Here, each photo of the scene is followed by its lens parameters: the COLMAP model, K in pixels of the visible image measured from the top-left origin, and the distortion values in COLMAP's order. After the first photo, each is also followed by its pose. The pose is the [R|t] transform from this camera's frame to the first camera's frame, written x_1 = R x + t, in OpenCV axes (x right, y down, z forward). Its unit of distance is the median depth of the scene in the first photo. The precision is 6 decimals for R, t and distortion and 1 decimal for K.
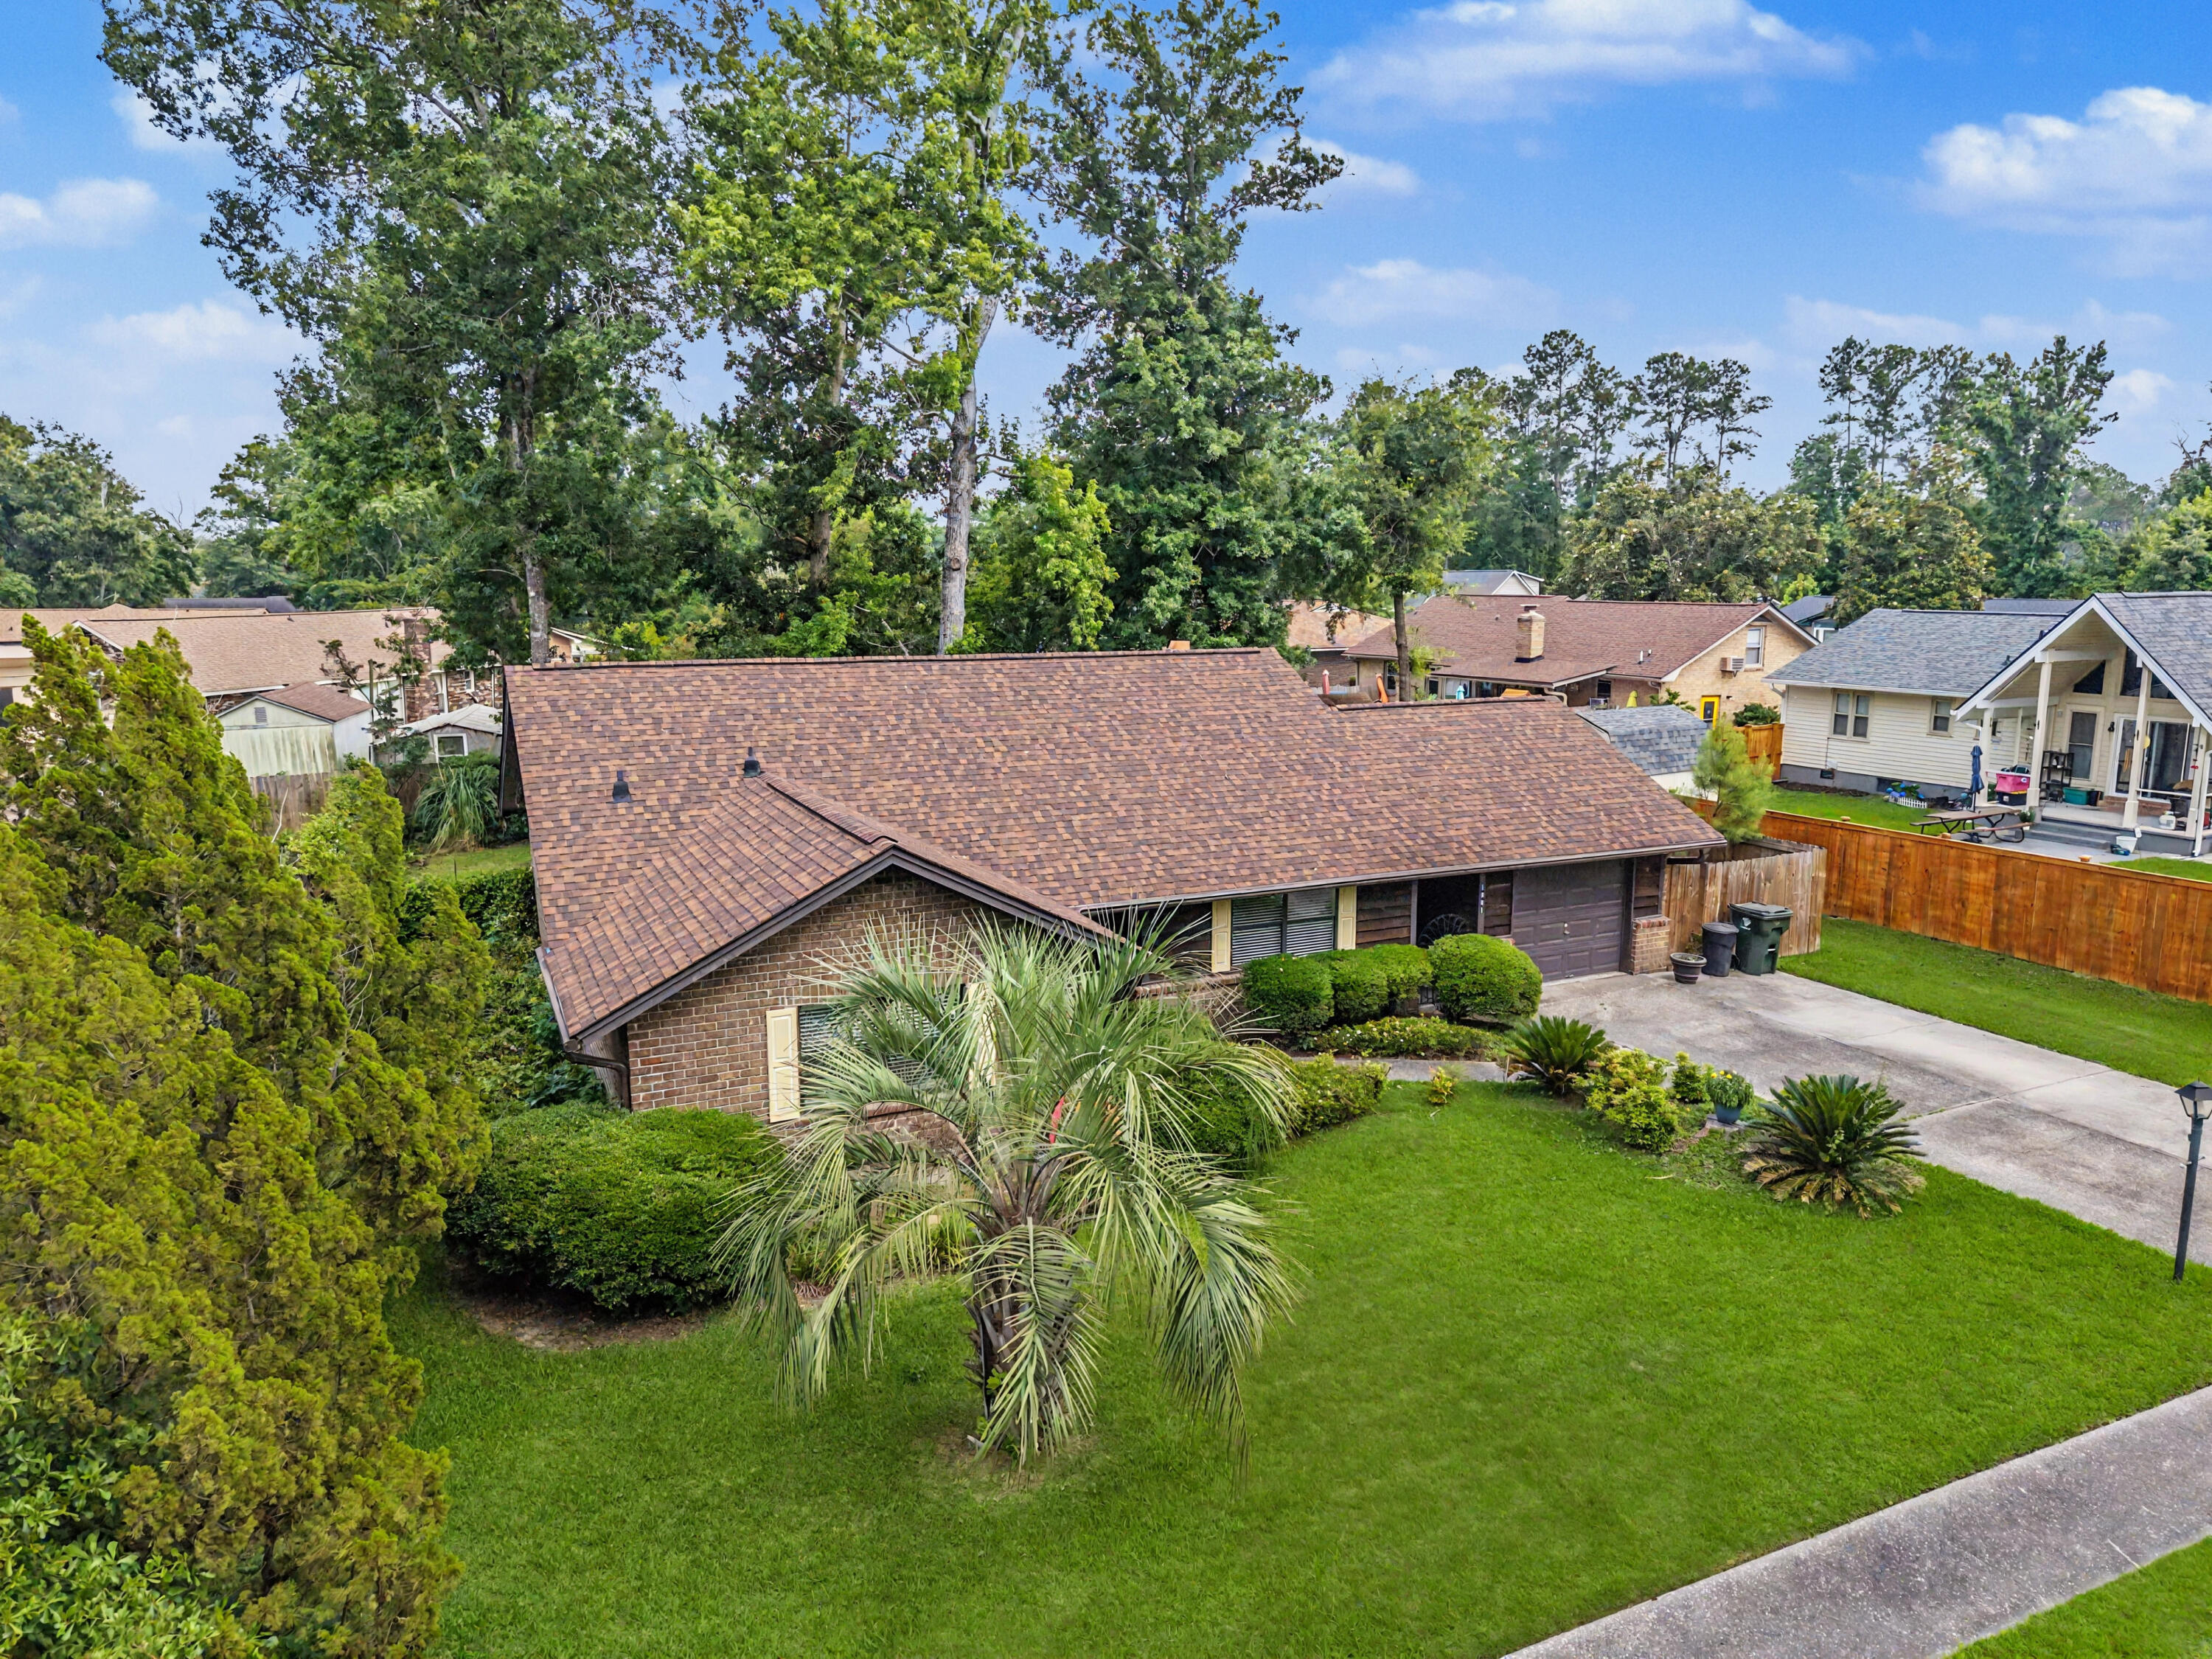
lens RADIAL K [[1476.7, 0, 1106.0], [0, 1476.7, 829.5], [0, 0, 1]] dist [0.022710, -0.025952]
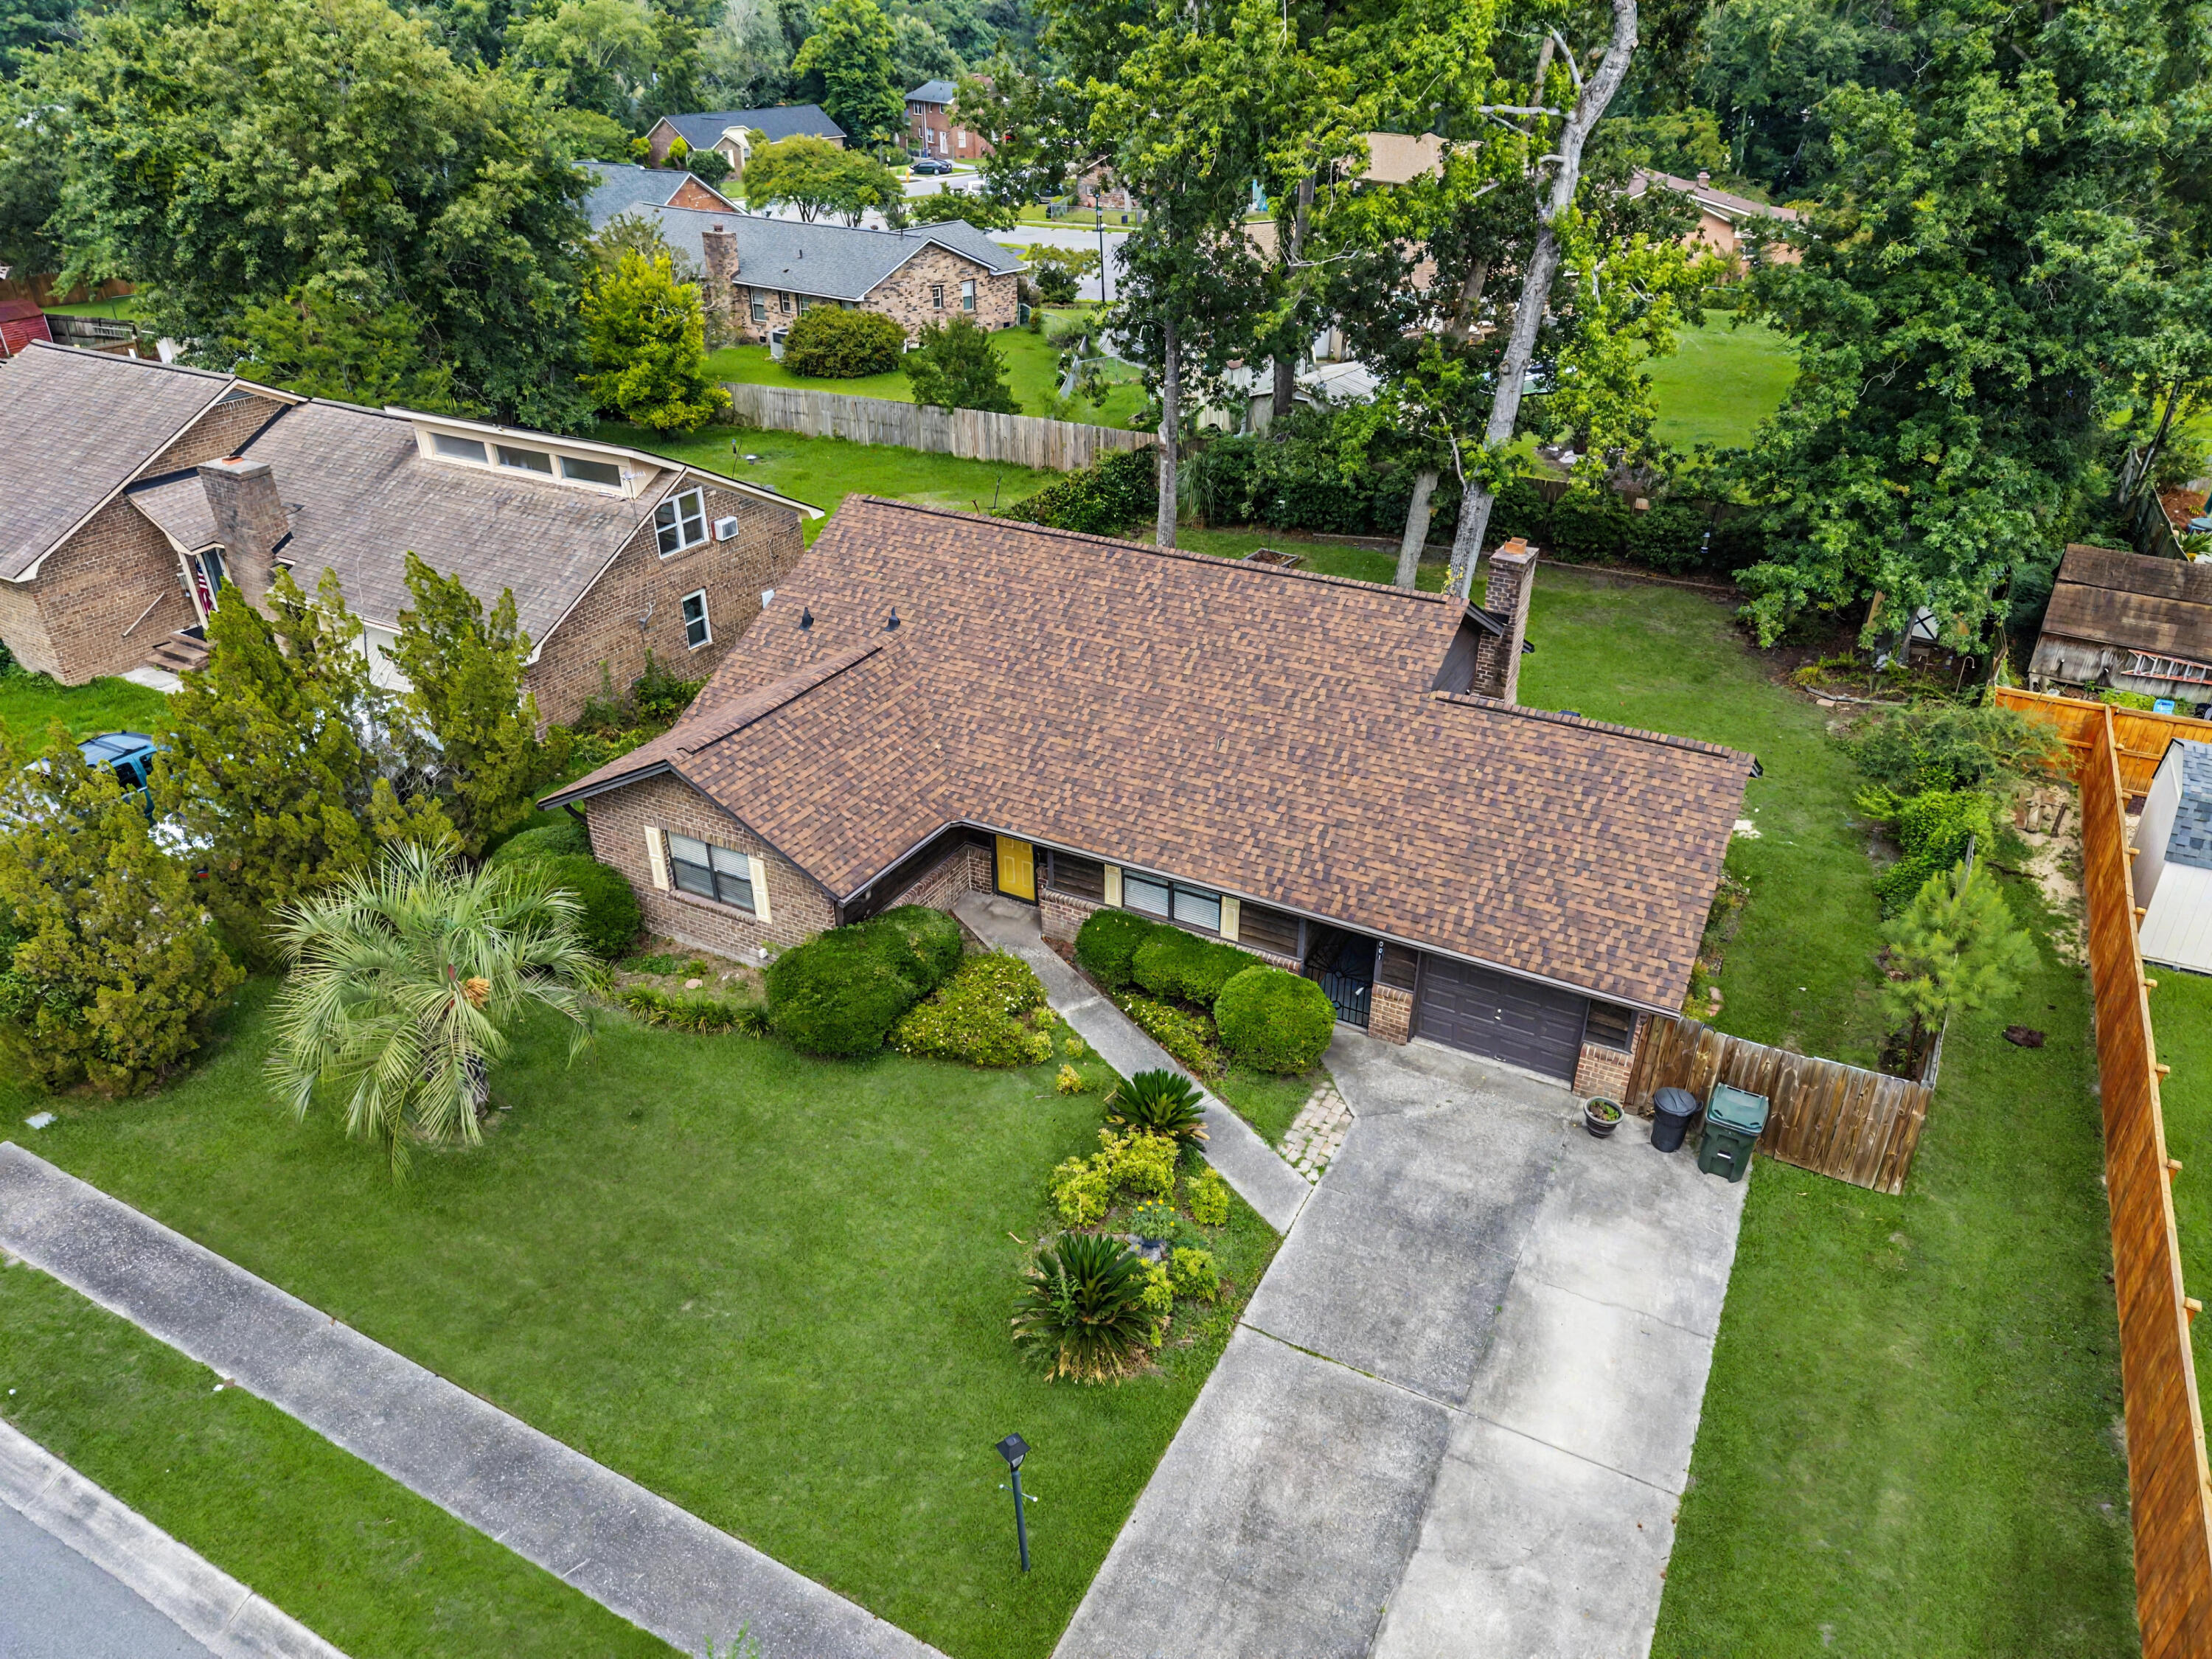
lens RADIAL K [[1476.7, 0, 1106.0], [0, 1476.7, 829.5], [0, 0, 1]] dist [0.022710, -0.025952]
pose [[0.601986, 0.392181, -0.695562, 0.487817], [-0.136191, 0.908743, 0.394511, -0.235477], [0.786807, -0.142760, 0.600462, 0.175766]]
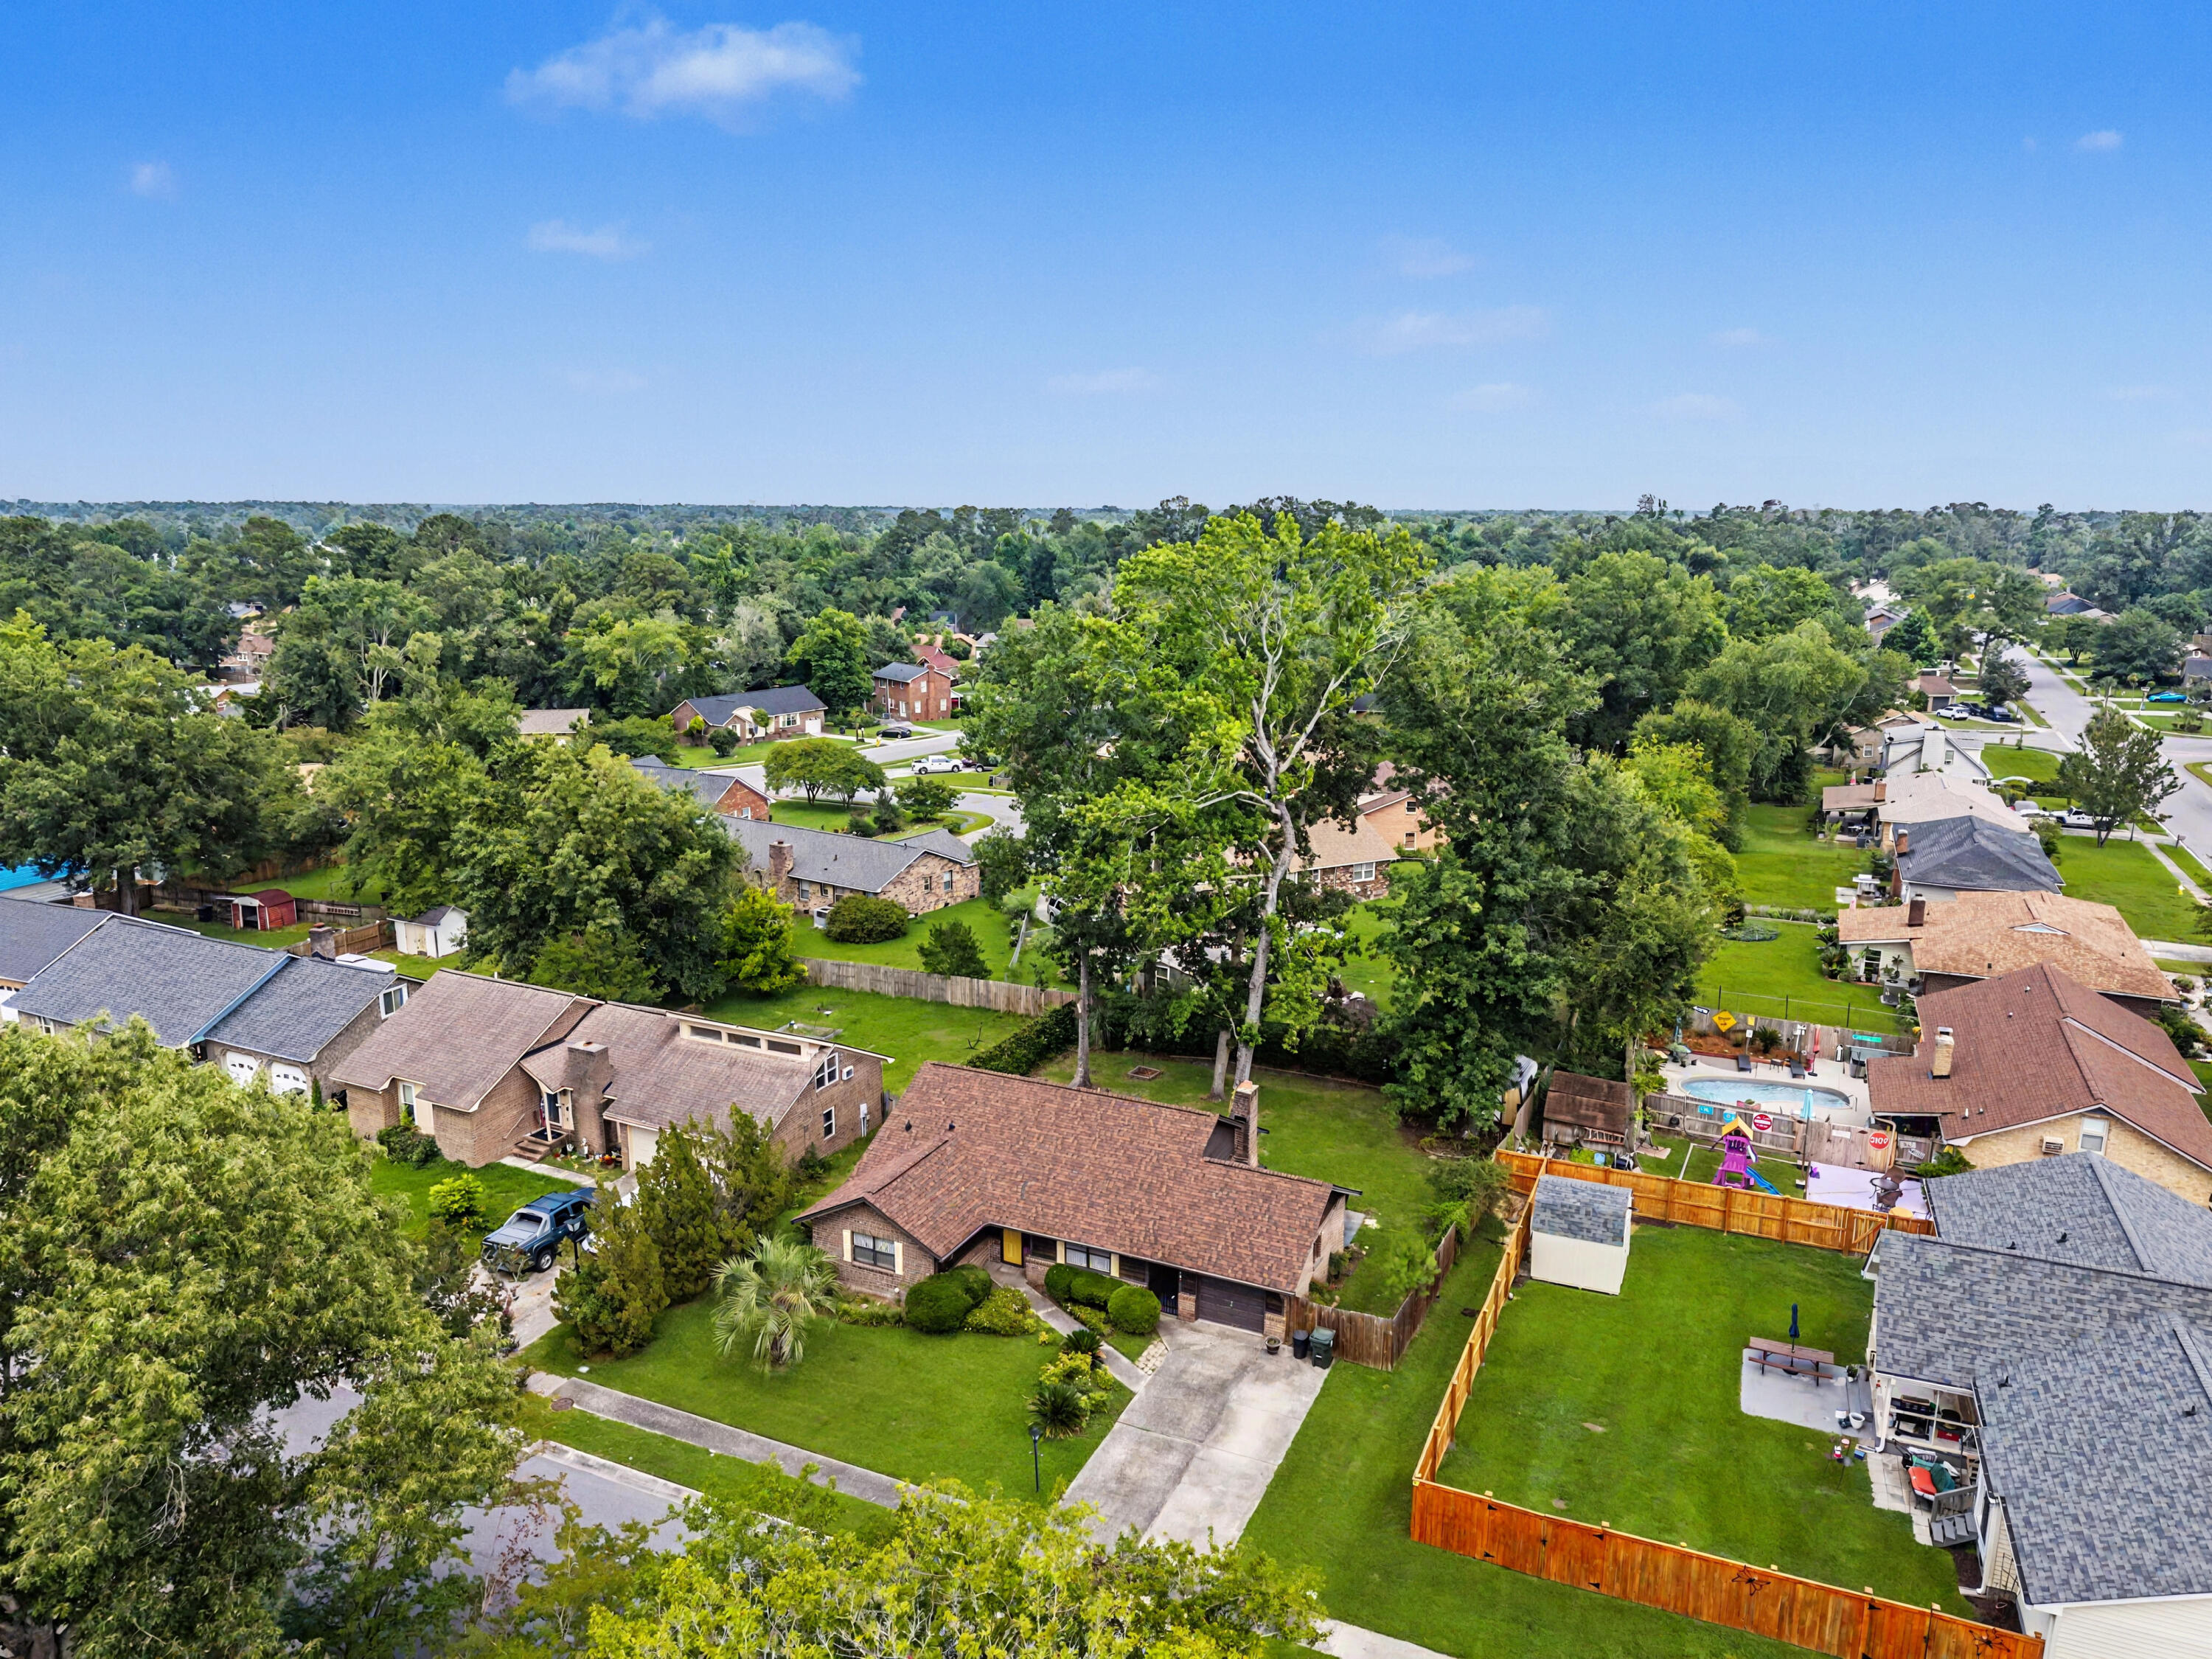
lens RADIAL K [[1464.1, 0, 1117.1], [0, 1464.1, 836.0], [0, 0, 1]] dist [0.136469, -0.328216]
pose [[0.651357, 0.168088, -0.739919, 1.062810], [-0.137160, 0.985173, 0.103059, -0.503319], [0.746271, 0.034359, 0.664754, -0.349870]]
